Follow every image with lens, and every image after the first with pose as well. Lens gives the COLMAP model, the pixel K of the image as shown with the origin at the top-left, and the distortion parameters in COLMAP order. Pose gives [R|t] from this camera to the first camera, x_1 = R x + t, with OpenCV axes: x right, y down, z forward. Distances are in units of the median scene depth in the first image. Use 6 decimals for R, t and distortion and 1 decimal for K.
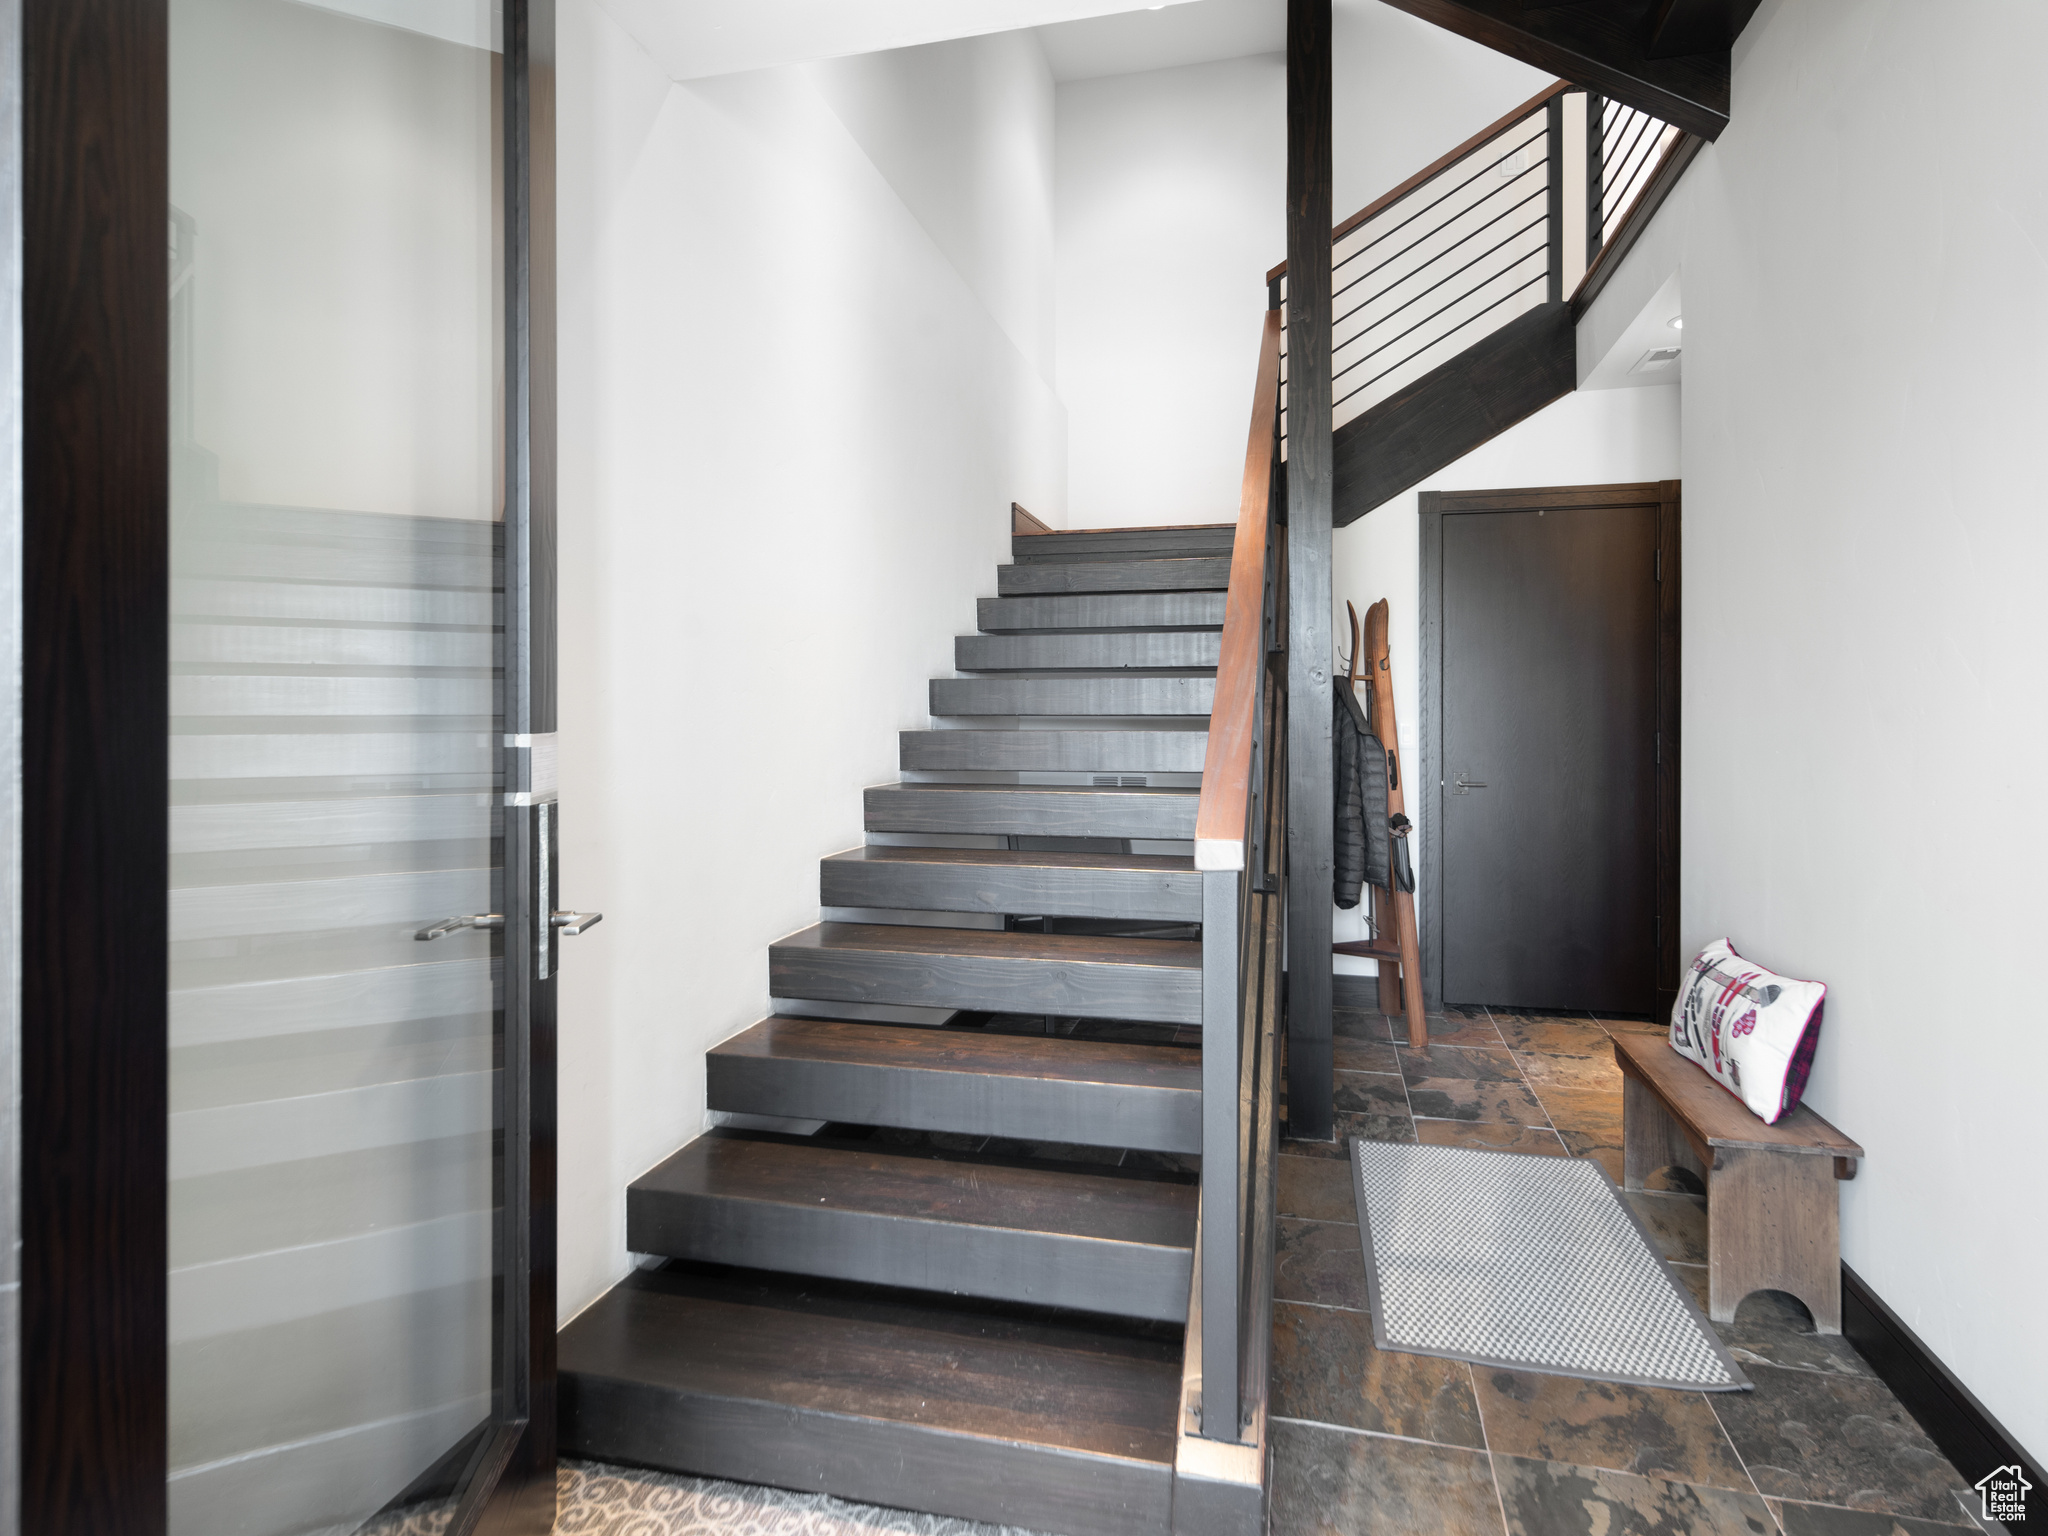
lens RADIAL K [[1126.9, 0, 1030.7], [0, 1126.9, 710.7], [0, 0, 1]] dist [0.000833, 0.000308]
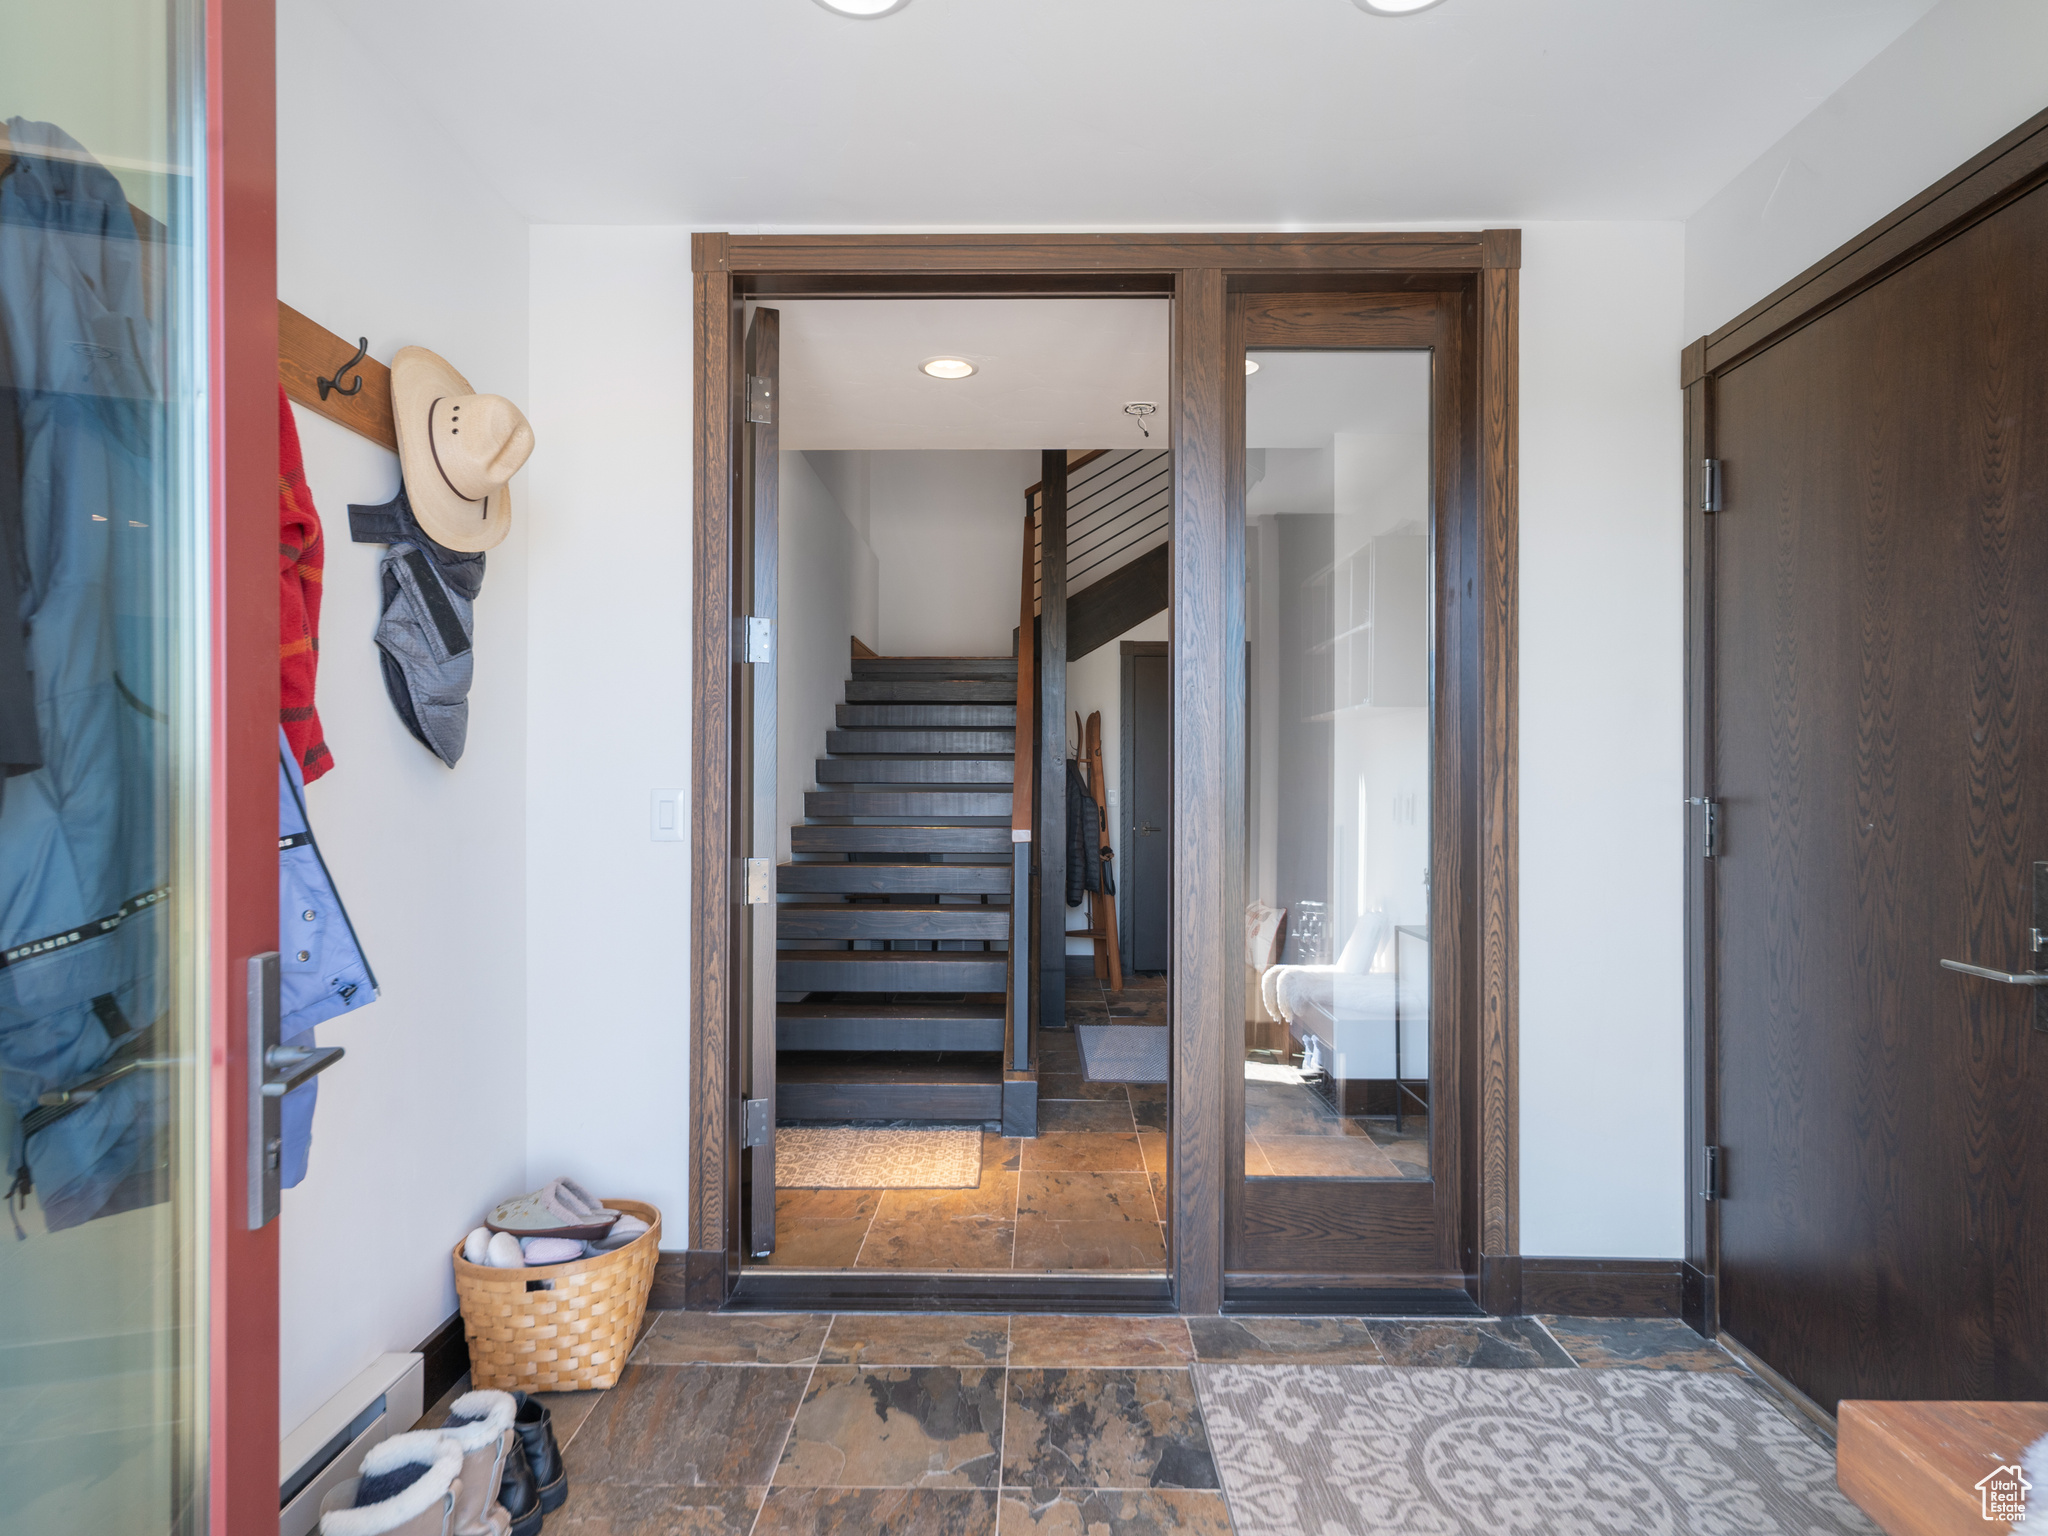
lens RADIAL K [[1330.5, 0, 1024.0], [0, 1330.5, 768.0], [0, 0, 1]] dist [-0.000738, -0.000234]
pose [[0.973882, 0.008416, 0.226899, -0.208806], [-0.005154, 0.999875, -0.014966, 0.009081], [-0.226997, 0.013405, 0.973803, -0.787026]]
